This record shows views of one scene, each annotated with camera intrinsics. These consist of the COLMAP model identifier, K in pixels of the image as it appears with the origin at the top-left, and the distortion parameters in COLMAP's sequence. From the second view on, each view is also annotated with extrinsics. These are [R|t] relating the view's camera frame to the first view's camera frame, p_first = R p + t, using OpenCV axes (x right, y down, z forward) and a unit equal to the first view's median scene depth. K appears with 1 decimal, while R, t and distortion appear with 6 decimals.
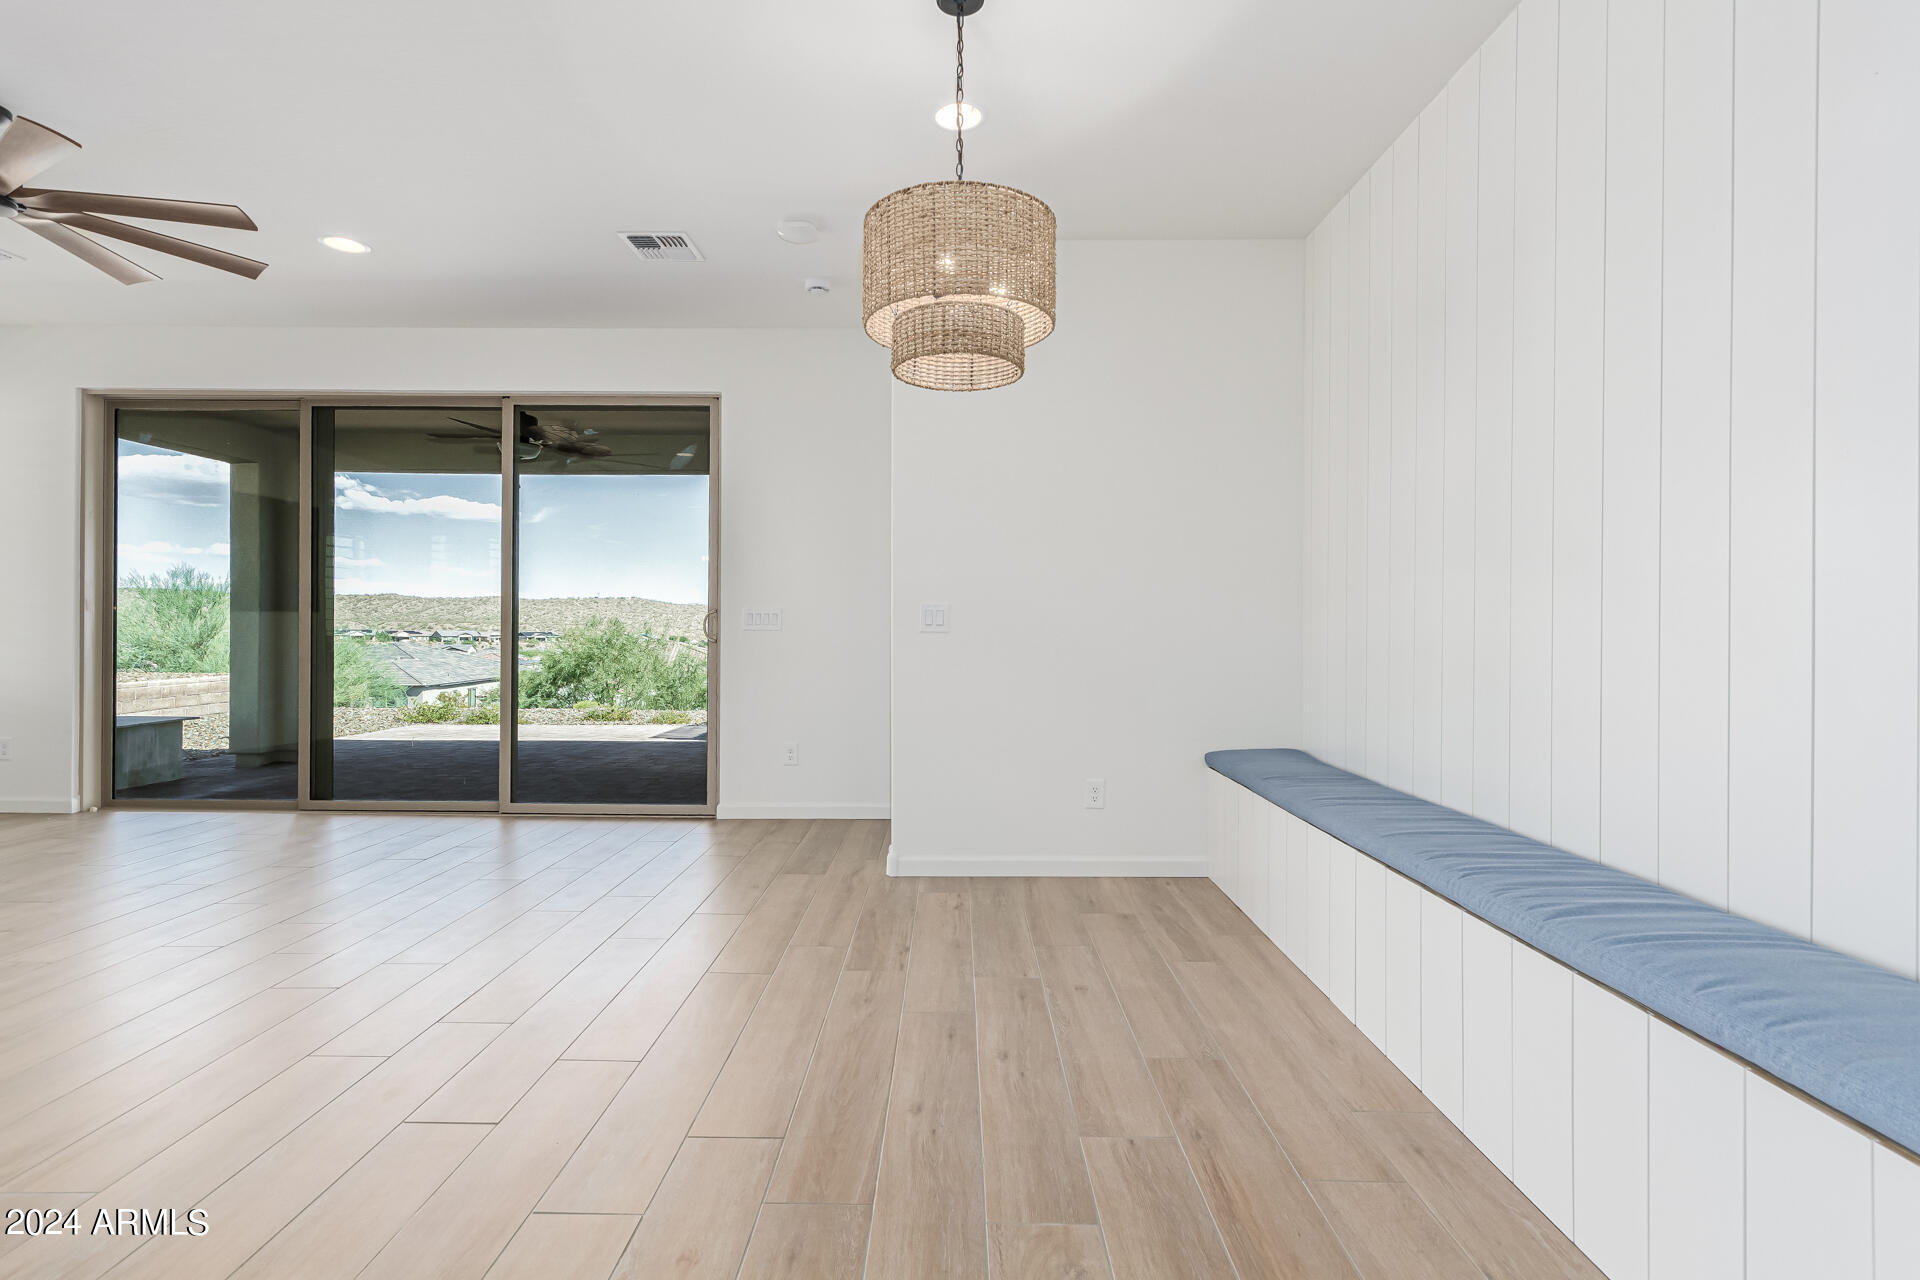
lens RADIAL K [[901.4, 0, 956.6], [0, 901.4, 637.3], [0, 0, 1]] dist [0.005111, 0.000001]
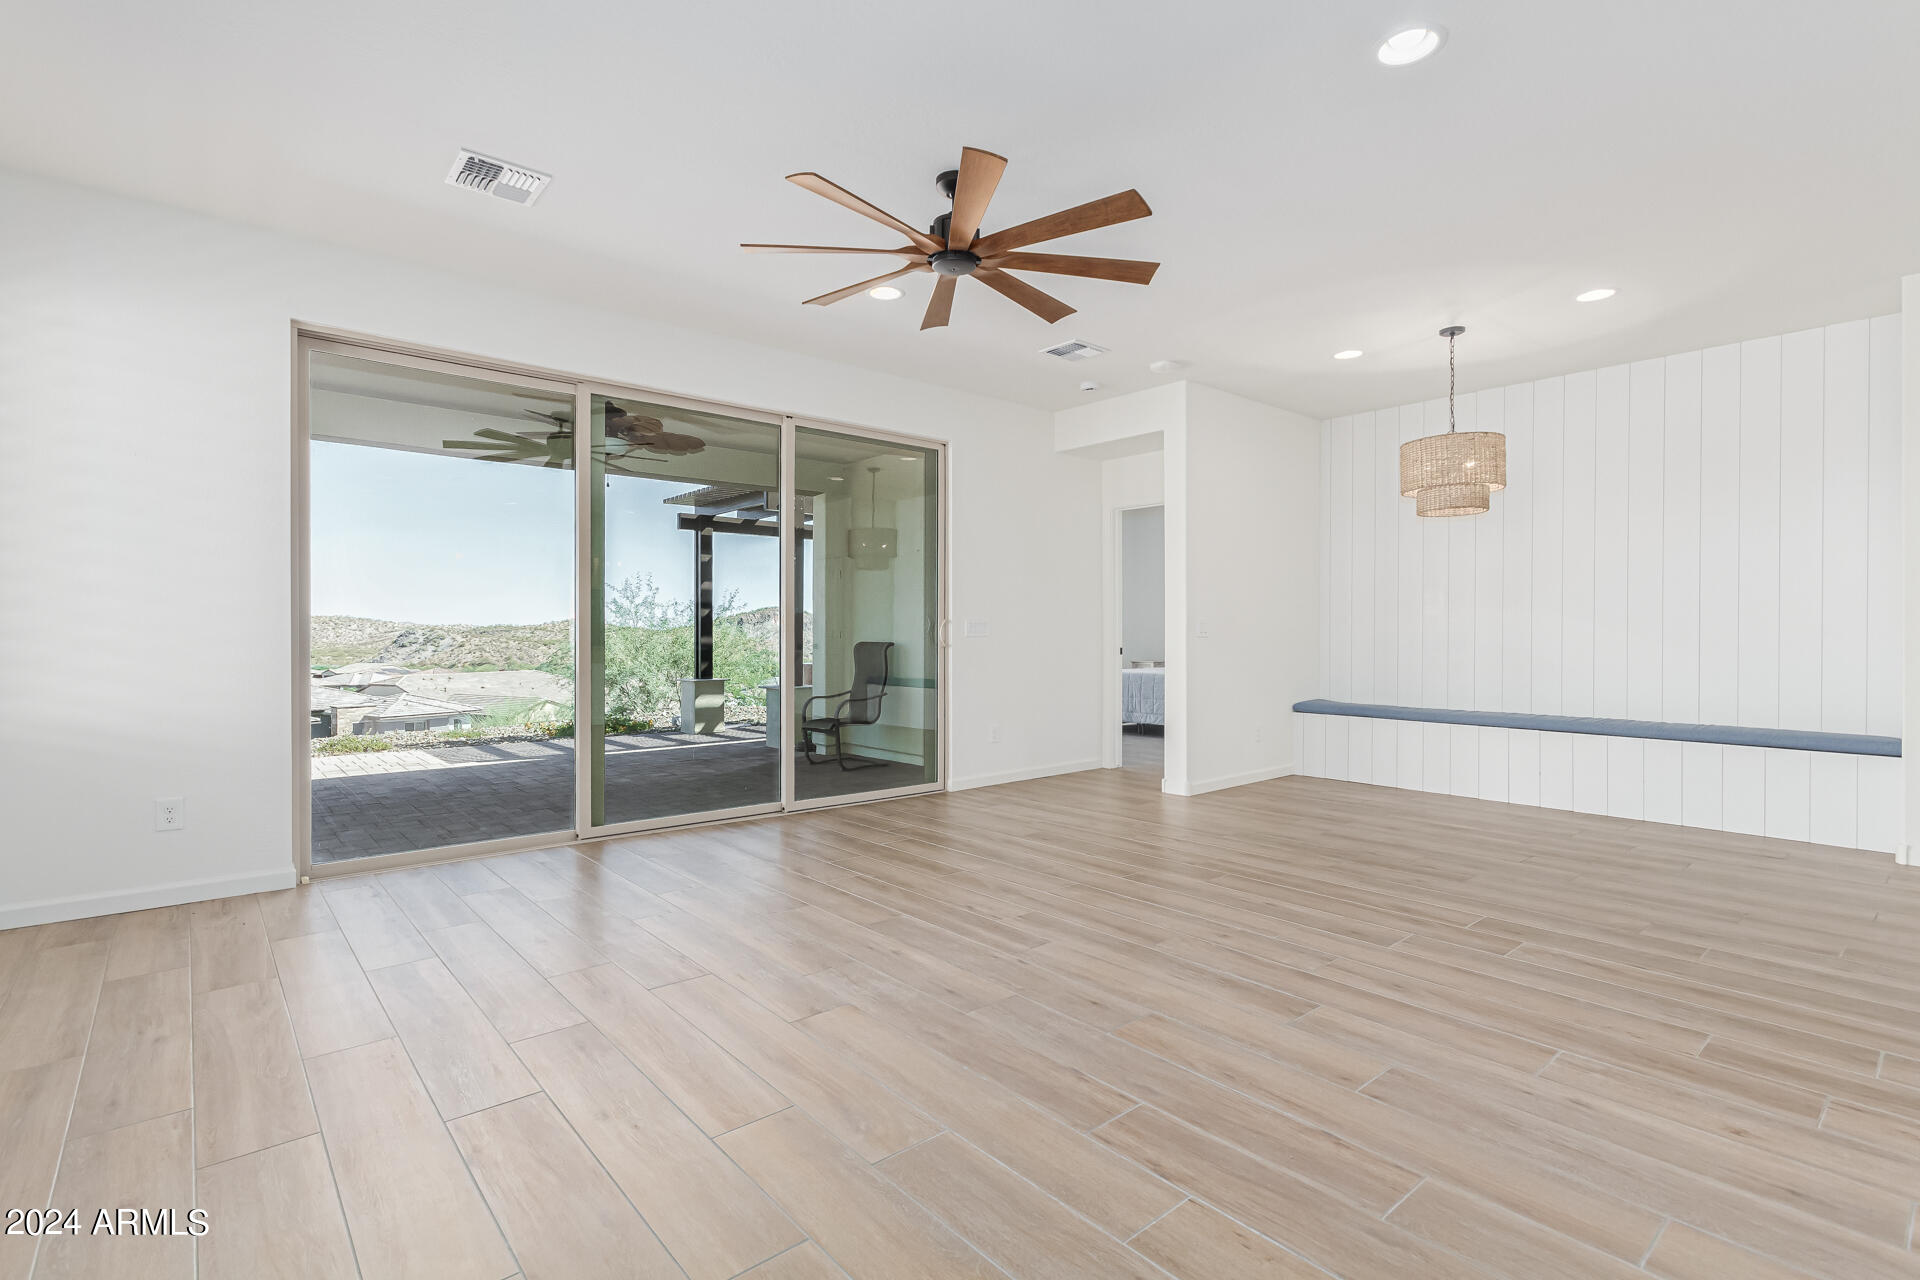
lens RADIAL K [[901.4, 0, 956.6], [0, 901.4, 637.3], [0, 0, 1]] dist [0.005111, 0.000001]
pose [[0.763841, -0.007227, 0.645364, -1.011393], [0.012633, 0.999913, -0.003756, -0.001970], [-0.645281, 0.011022, 0.763866, 0.066773]]
